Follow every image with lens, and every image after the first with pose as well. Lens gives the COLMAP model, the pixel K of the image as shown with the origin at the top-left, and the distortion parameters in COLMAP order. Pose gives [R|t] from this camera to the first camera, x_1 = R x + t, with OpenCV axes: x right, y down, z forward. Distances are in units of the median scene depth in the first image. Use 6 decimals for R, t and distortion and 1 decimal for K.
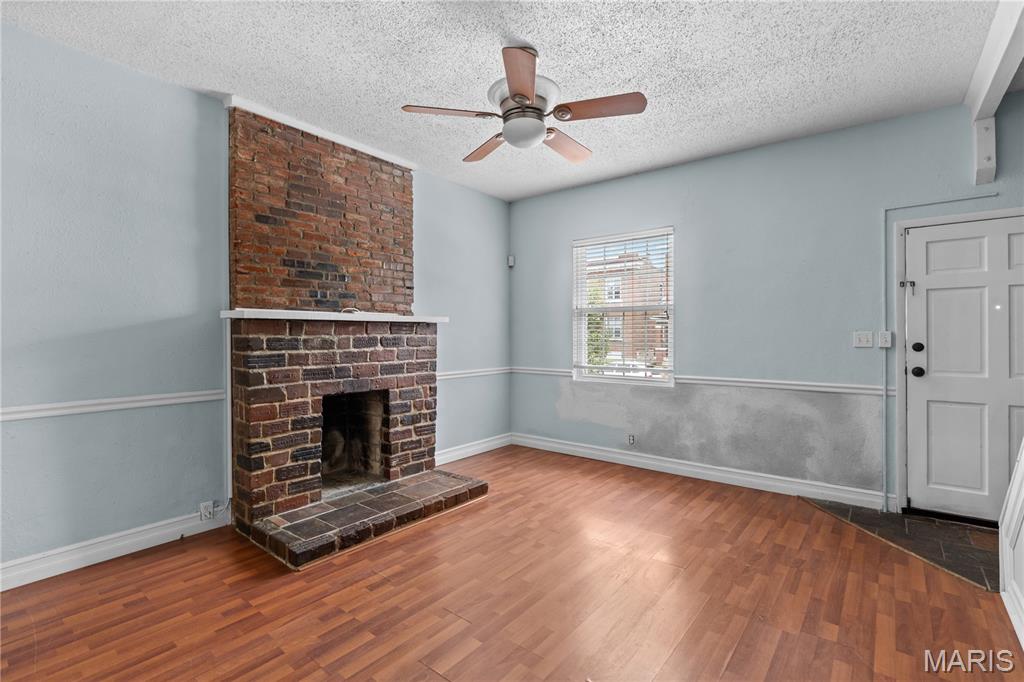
lens RADIAL K [[465.4, 0, 510.6], [0, 465.4, 333.0], [0, 0, 1]] dist [0.002574, -0.002164]
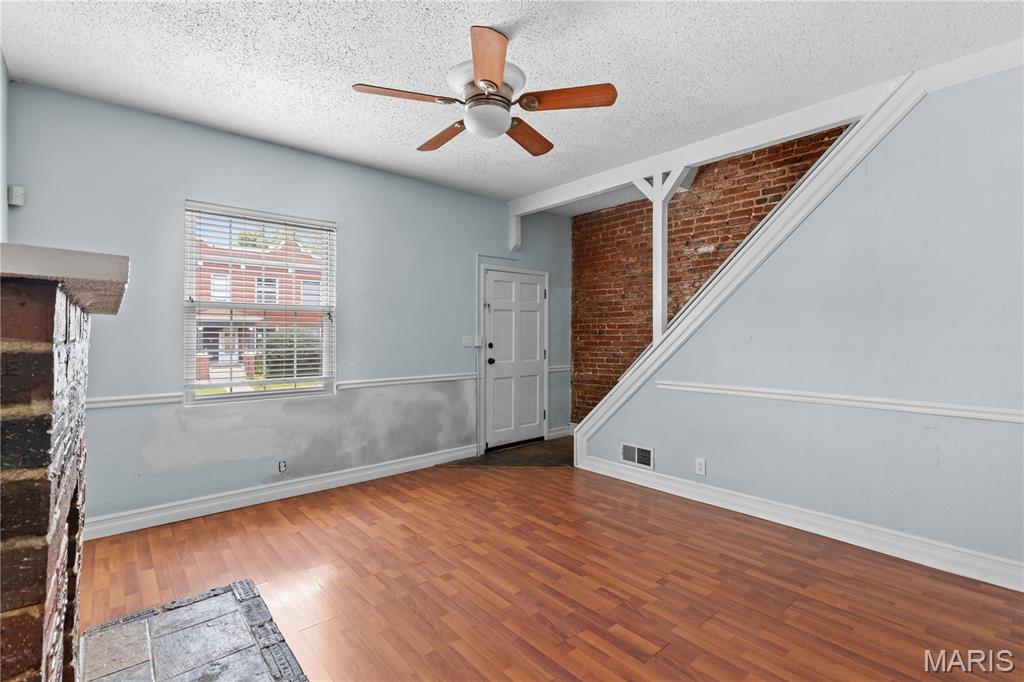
lens RADIAL K [[485.1, 0, 520.6], [0, 485.1, 333.3], [0, 0, 1]] dist [0.005429, 0.000358]
pose [[0.160129, 0.006892, 0.987072, -0.625833], [0.001722, 0.999972, -0.007262, 0.000558], [-0.987095, 0.002862, 0.160112, 0.535600]]
